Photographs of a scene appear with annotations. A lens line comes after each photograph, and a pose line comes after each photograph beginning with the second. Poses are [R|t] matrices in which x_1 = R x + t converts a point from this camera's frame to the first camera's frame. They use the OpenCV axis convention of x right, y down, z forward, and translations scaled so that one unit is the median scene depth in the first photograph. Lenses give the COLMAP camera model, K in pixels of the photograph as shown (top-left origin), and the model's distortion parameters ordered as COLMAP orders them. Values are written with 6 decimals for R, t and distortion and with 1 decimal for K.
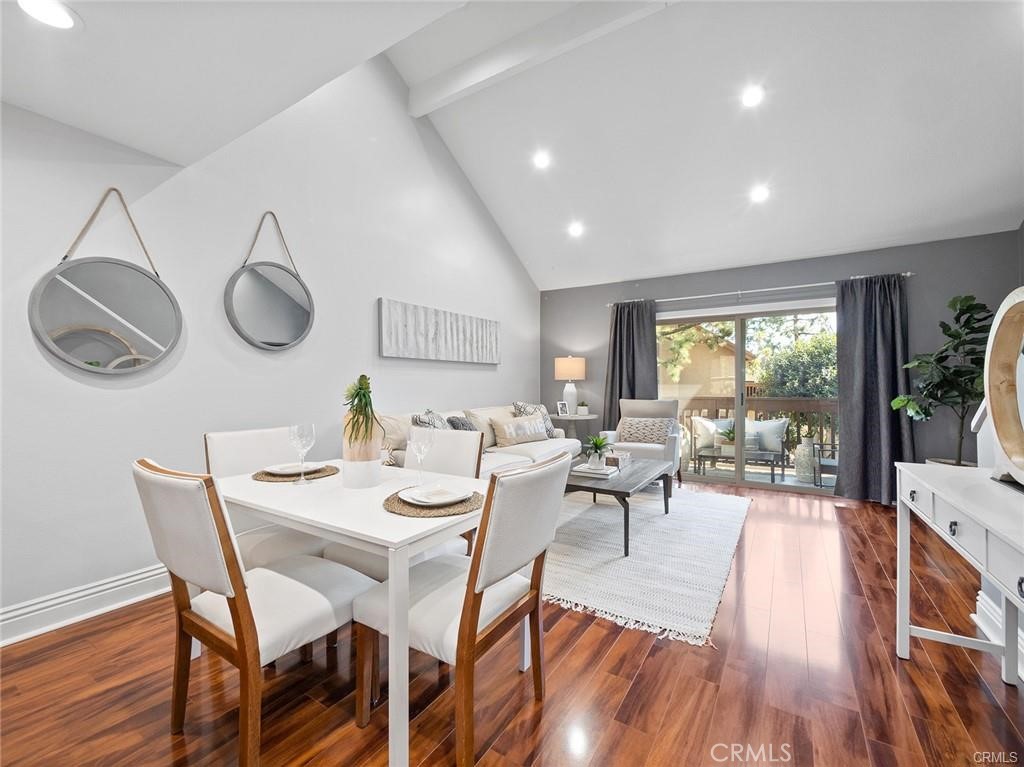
lens RADIAL K [[440.7, 0, 514.7], [0, 440.7, 383.5], [0, 0, 1]] dist [0.004107, 0.000029]
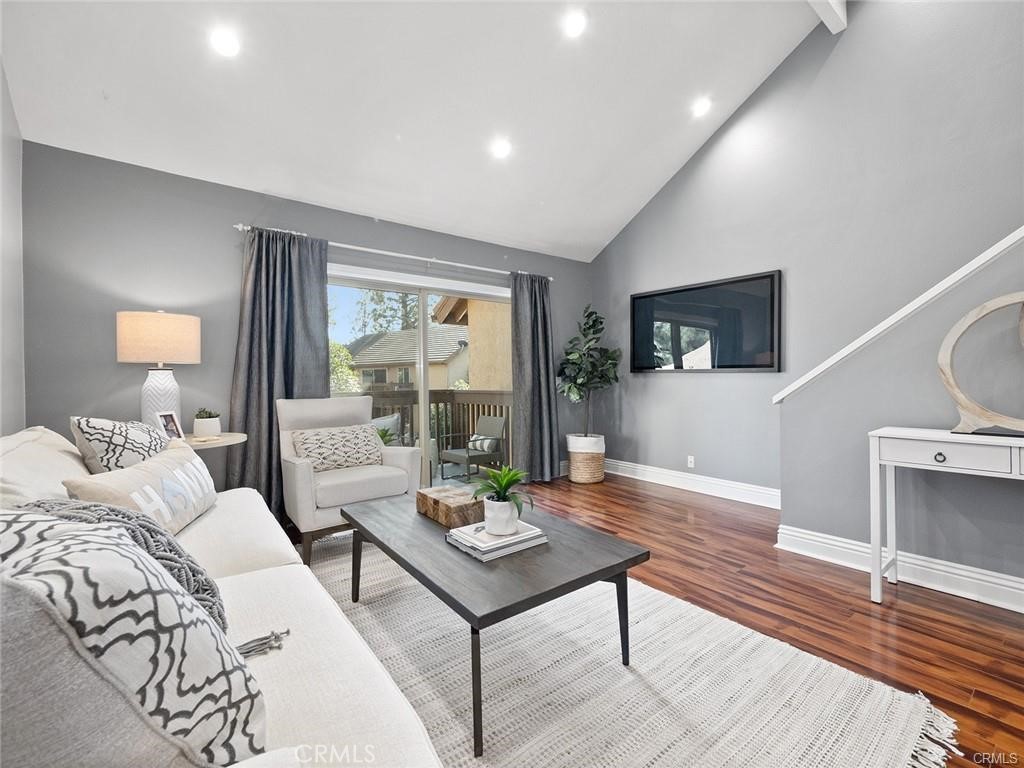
lens RADIAL K [[440.7, 0, 515.9], [0, 440.7, 385.4], [0, 0, 1]] dist [0.004107, 0.000029]
pose [[0.355169, -0.016427, 0.934658, -0.178215], [0.009450, 0.999858, 0.013981, 0.012134], [-0.934754, 0.003867, 0.355274, 0.505847]]
